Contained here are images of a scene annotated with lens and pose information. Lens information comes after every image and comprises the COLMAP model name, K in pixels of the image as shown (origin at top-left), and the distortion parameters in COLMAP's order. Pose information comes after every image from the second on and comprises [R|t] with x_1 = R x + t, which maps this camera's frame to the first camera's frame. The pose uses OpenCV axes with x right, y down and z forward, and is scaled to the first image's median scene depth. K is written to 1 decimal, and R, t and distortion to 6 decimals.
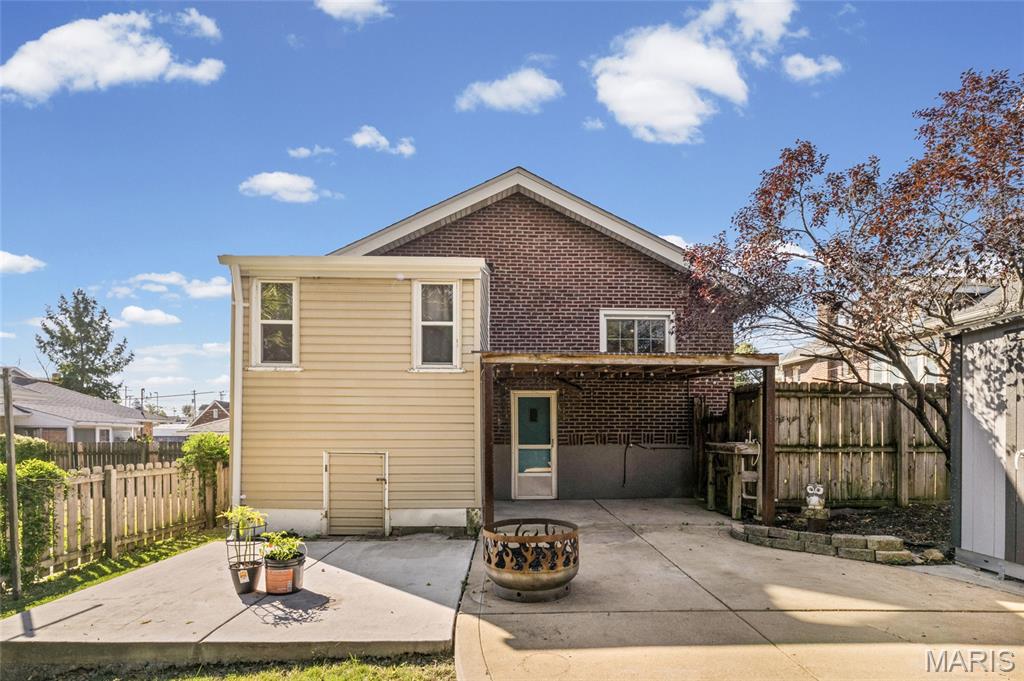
lens RADIAL K [[488.9, 0, 510.1], [0, 488.9, 444.4], [0, 0, 1]] dist [0.000180, -0.000459]
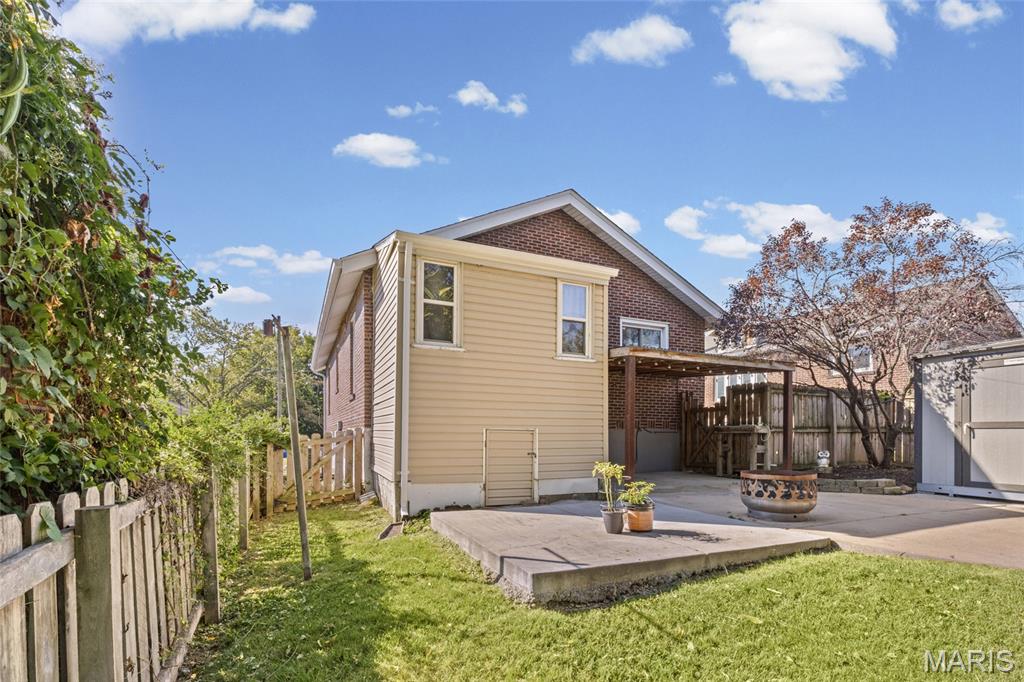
lens RADIAL K [[483.1, 0, 511.8], [0, 483.1, 437.7], [0, 0, 1]] dist [-0.002060, 0.000100]
pose [[0.921015, 0.001006, 0.389525, -0.736356], [0.003077, 0.999947, -0.009857, 0.046329], [-0.389514, 0.010277, 0.920963, 0.002080]]
